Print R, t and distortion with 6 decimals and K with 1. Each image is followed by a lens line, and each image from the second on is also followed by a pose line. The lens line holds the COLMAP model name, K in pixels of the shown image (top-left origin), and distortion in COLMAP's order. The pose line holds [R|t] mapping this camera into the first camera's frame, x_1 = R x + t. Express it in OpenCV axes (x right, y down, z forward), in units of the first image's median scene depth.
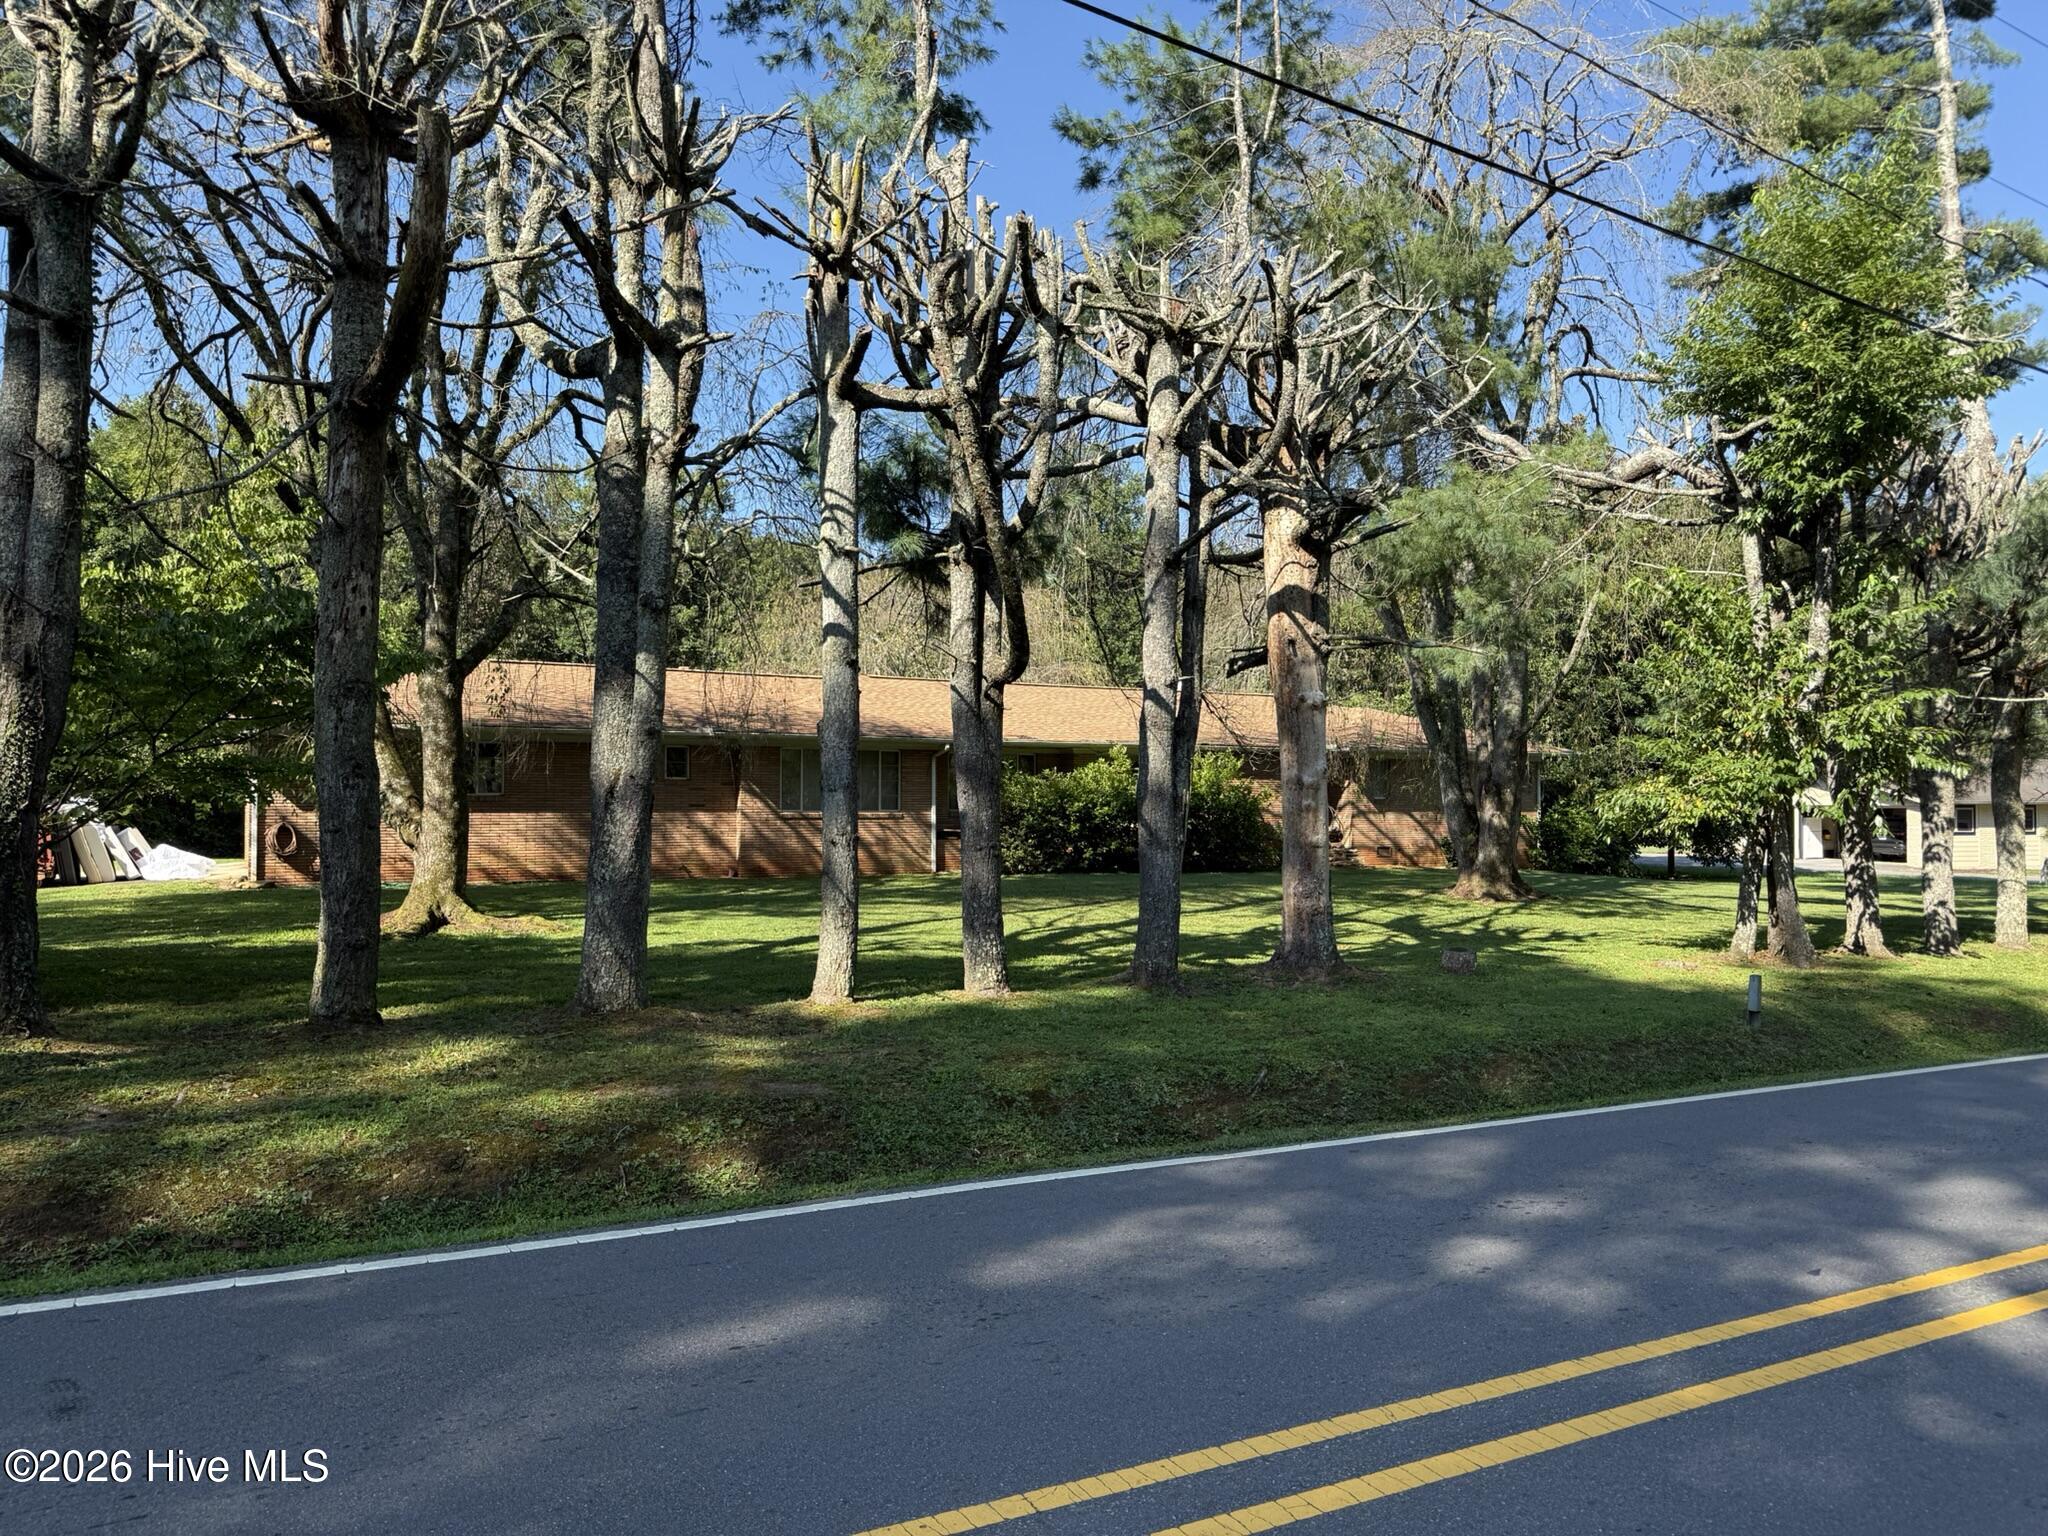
lens RADIAL K [[1402.7, 0, 1014.3], [0, 1402.7, 776.1], [0, 0, 1]] dist [0.117800, -0.183547]
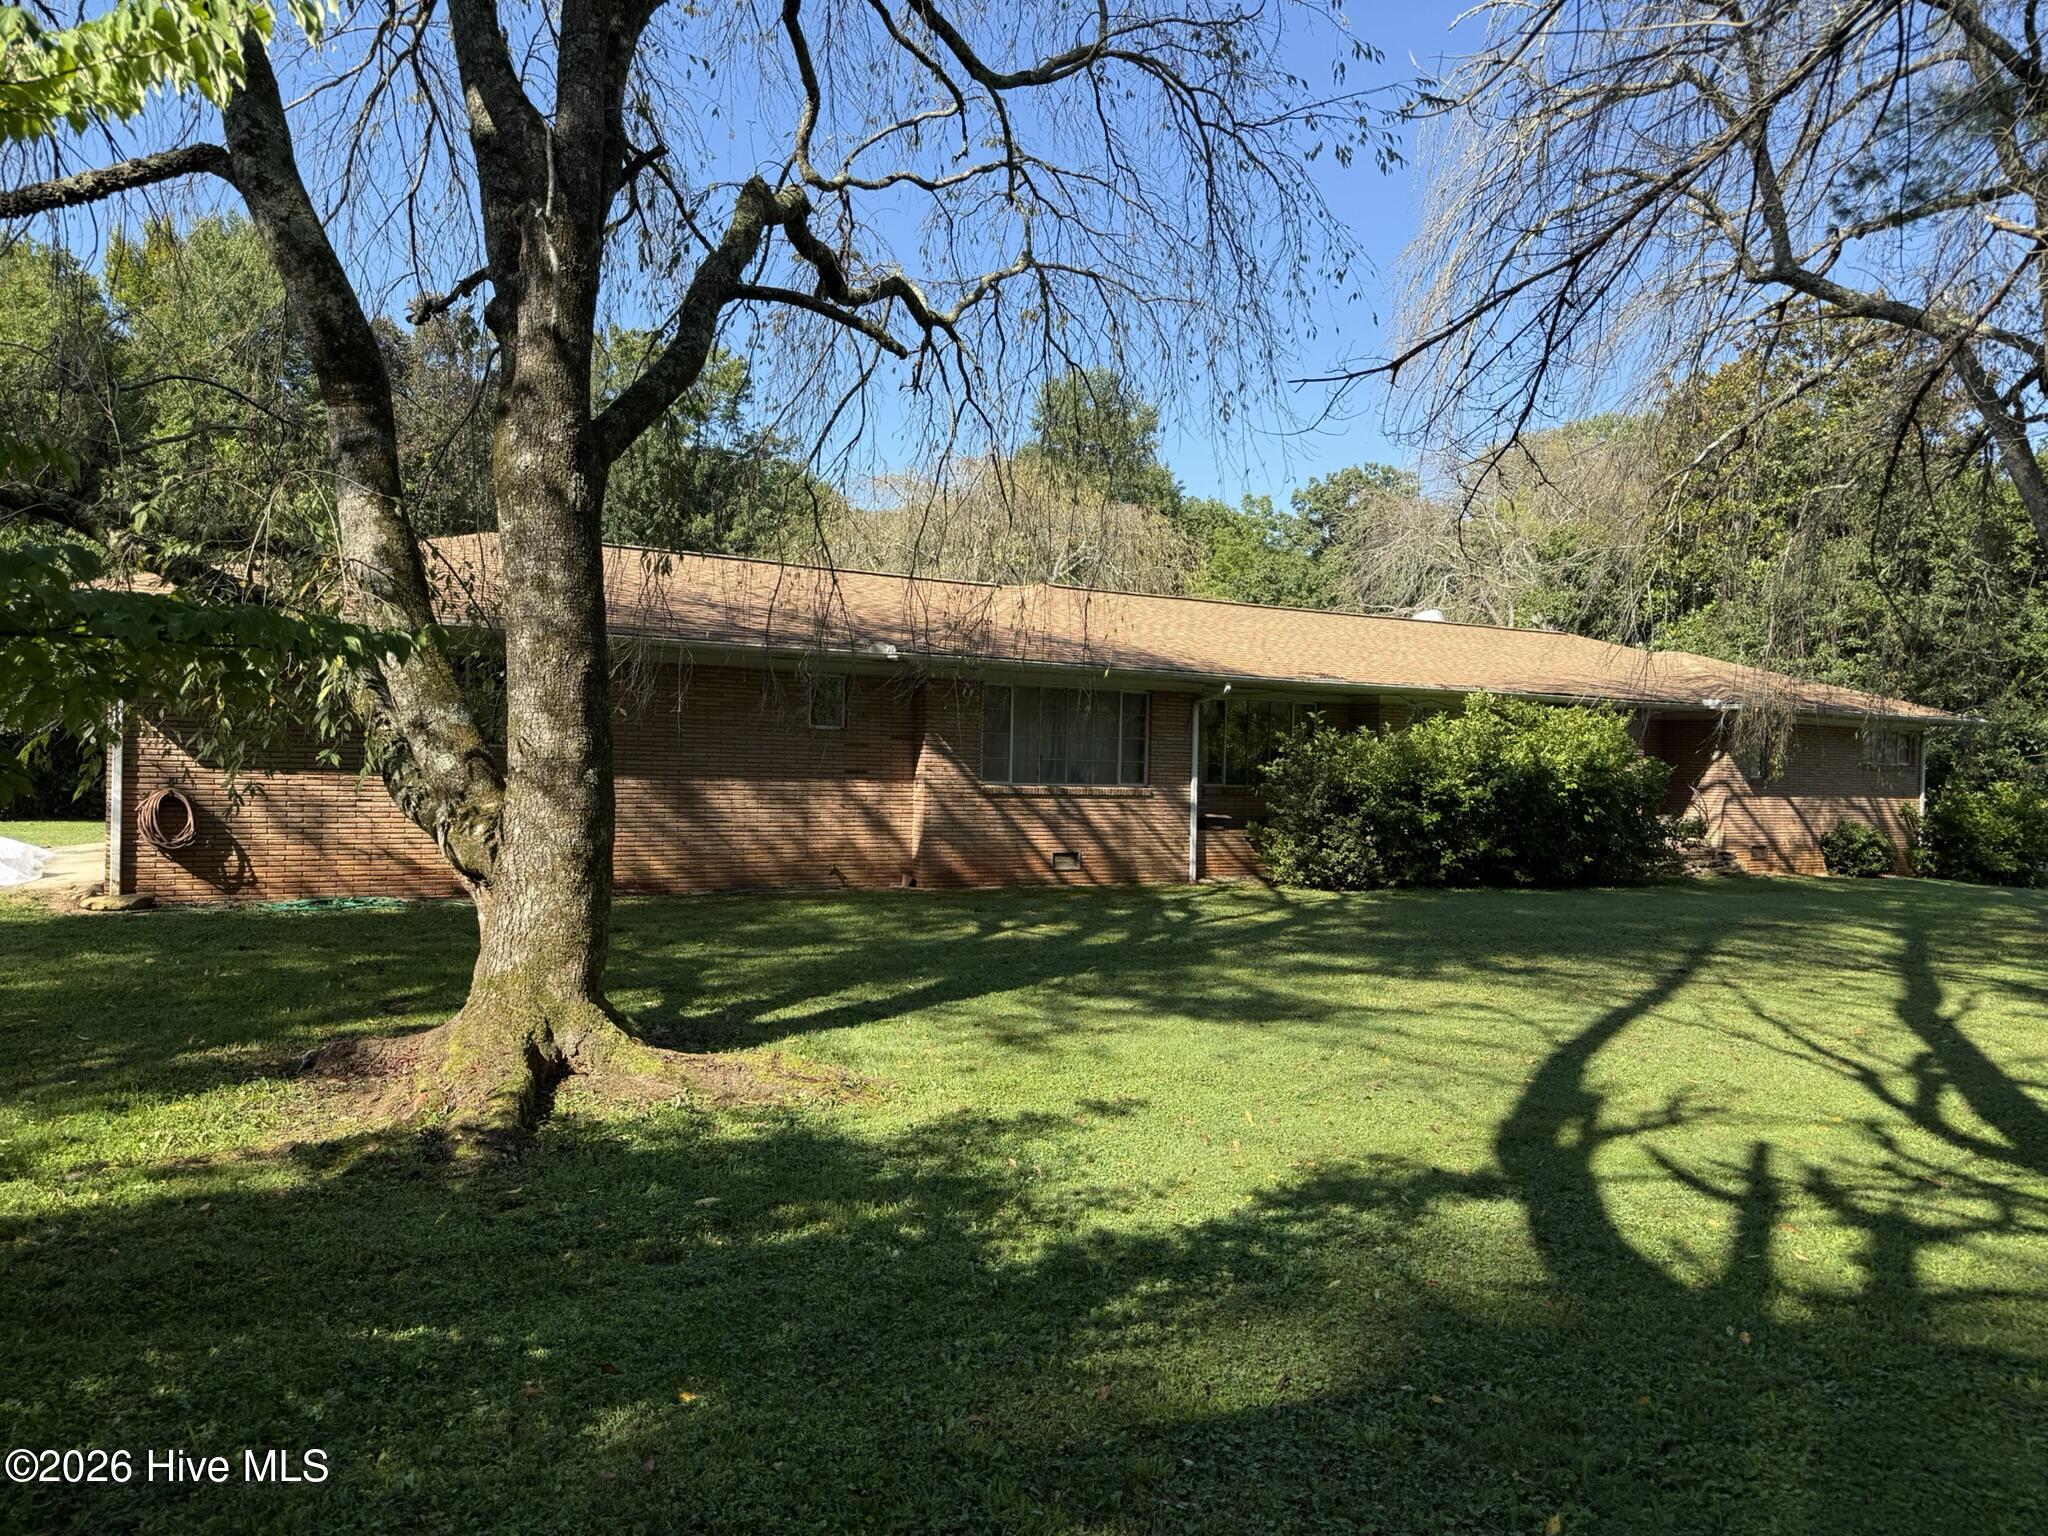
lens RADIAL K [[1402.7, 0, 1014.3], [0, 1402.7, 776.1], [0, 0, 1]] dist [0.117800, -0.183547]
pose [[0.998648, 0.021051, 0.047530, -0.278546], [-0.022471, 0.999311, 0.029540, 0.005526], [-0.046876, -0.030568, 0.998433, 0.567863]]
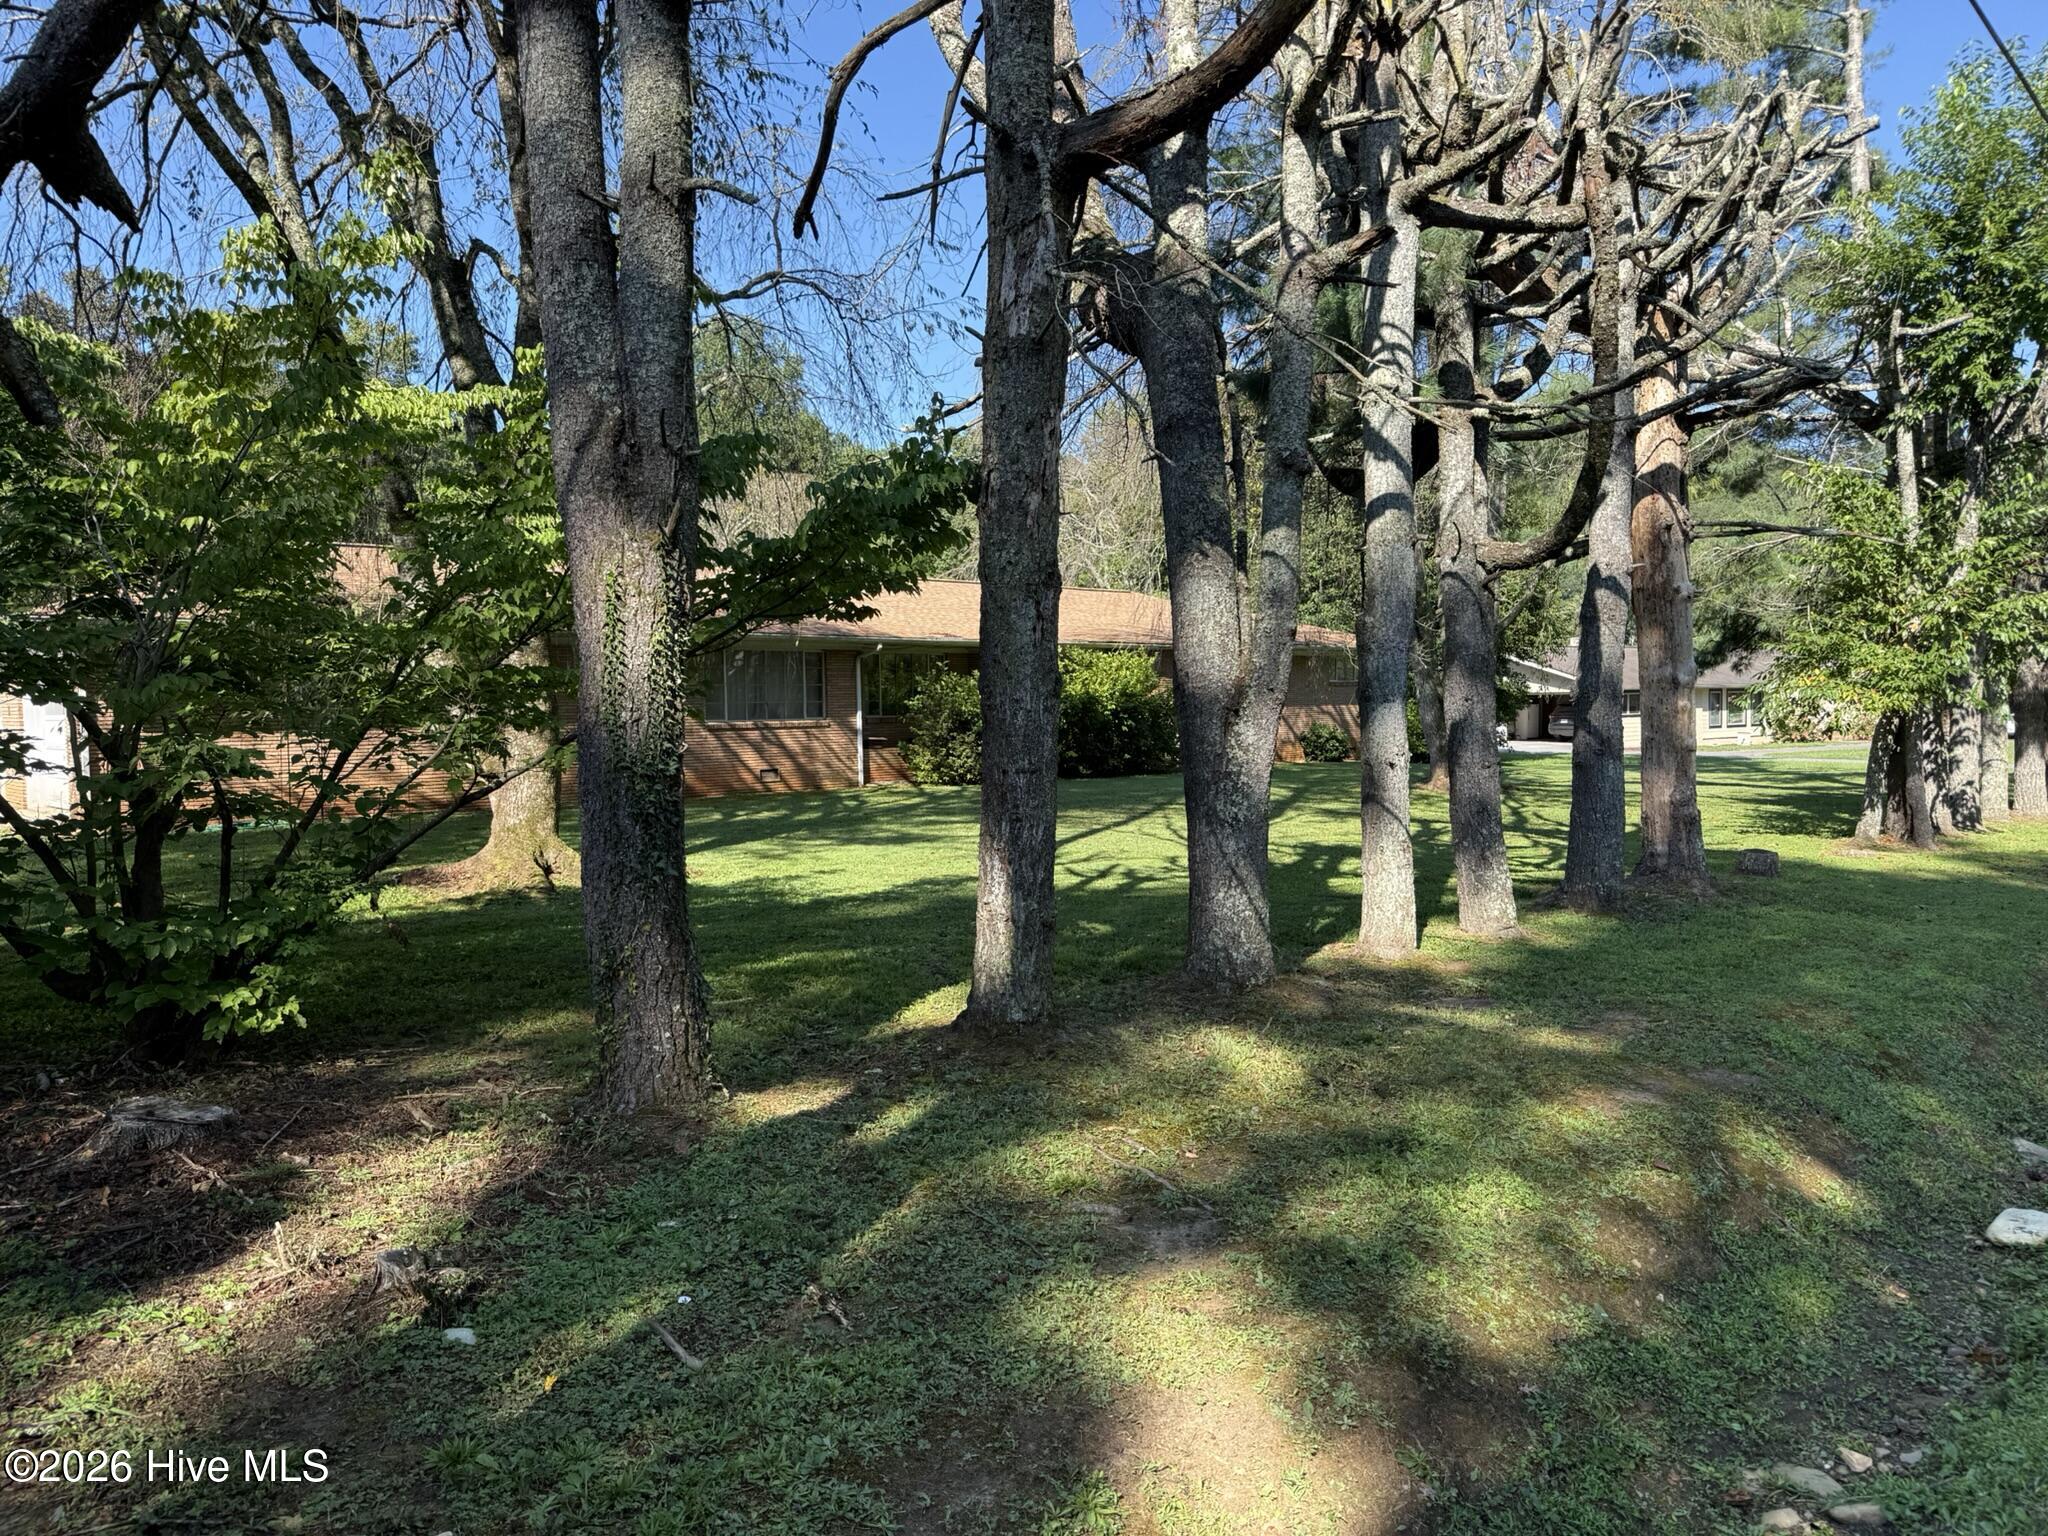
lens RADIAL K [[1402.7, 0, 1014.3], [0, 1402.7, 776.1], [0, 0, 1]] dist [0.117800, -0.183547]
pose [[0.959305, -0.032521, 0.280493, -0.350646], [0.011663, 0.997061, 0.075715, -0.006791], [-0.282131, -0.069362, 0.956865, 0.165889]]
